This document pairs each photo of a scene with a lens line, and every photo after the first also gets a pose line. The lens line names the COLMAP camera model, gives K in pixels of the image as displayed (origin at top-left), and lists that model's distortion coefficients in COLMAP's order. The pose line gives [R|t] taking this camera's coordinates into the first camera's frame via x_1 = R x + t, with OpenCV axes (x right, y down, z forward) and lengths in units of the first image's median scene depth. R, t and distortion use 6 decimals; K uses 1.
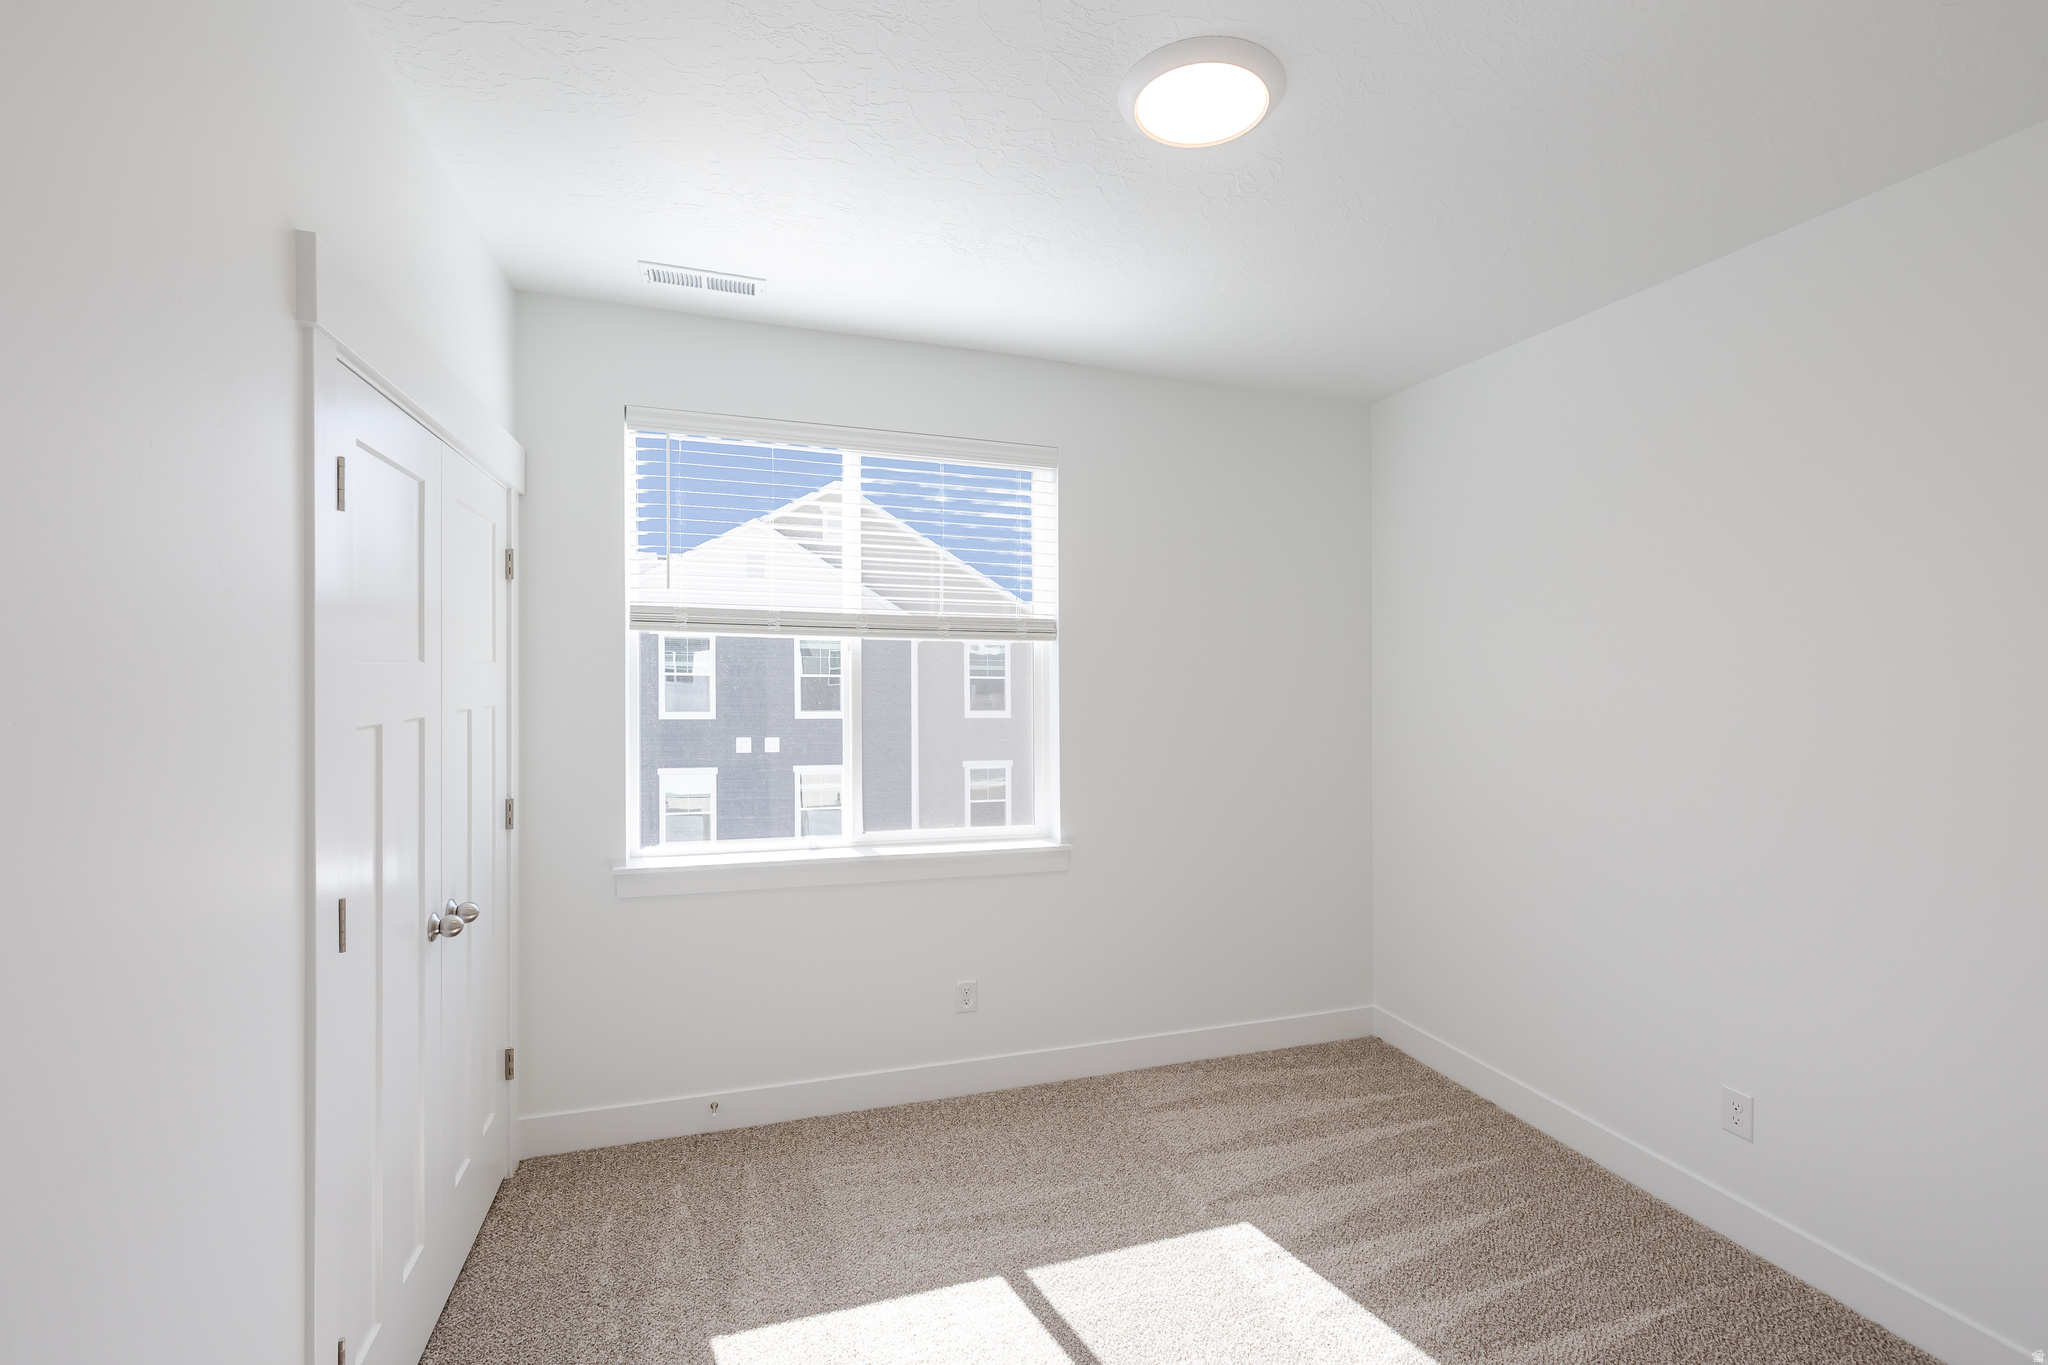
lens RADIAL K [[863.8, 0, 1024.0], [0, 863.8, 682.5], [0, 0, 1]] dist [-0.000230, 0.000028]
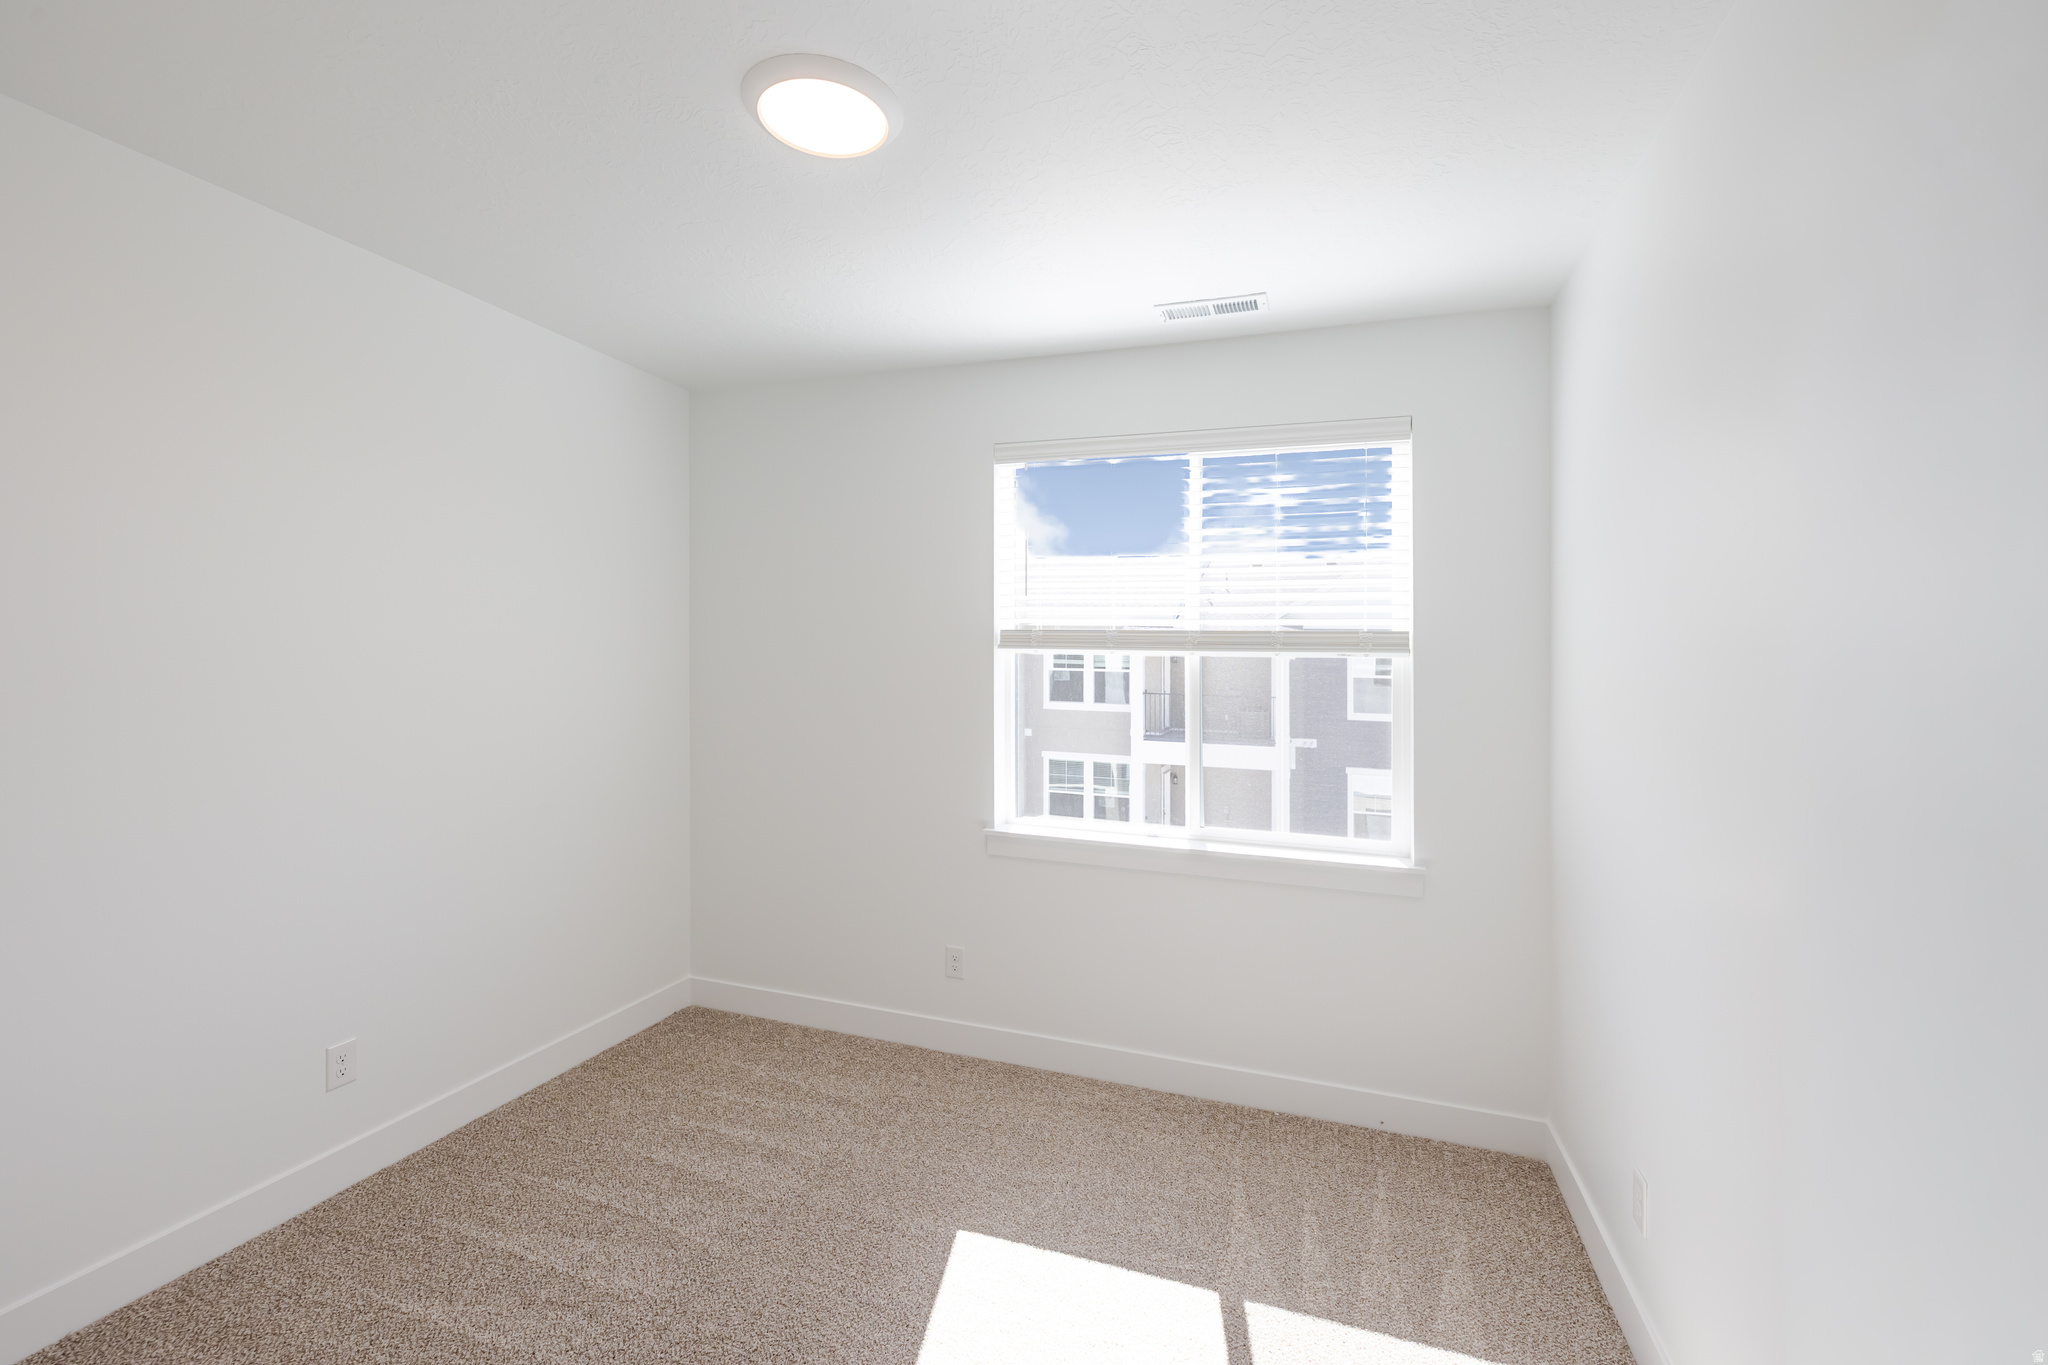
lens RADIAL K [[840.4, 0, 1027.3], [0, 840.4, 678.0], [0, 0, 1]] dist [-0.016428, 0.000032]
pose [[0.792714, 0.012670, -0.609461, 0.247398], [-0.014806, 0.999889, 0.001529, 0.000469], [0.609413, 0.007812, 0.792814, 0.085281]]
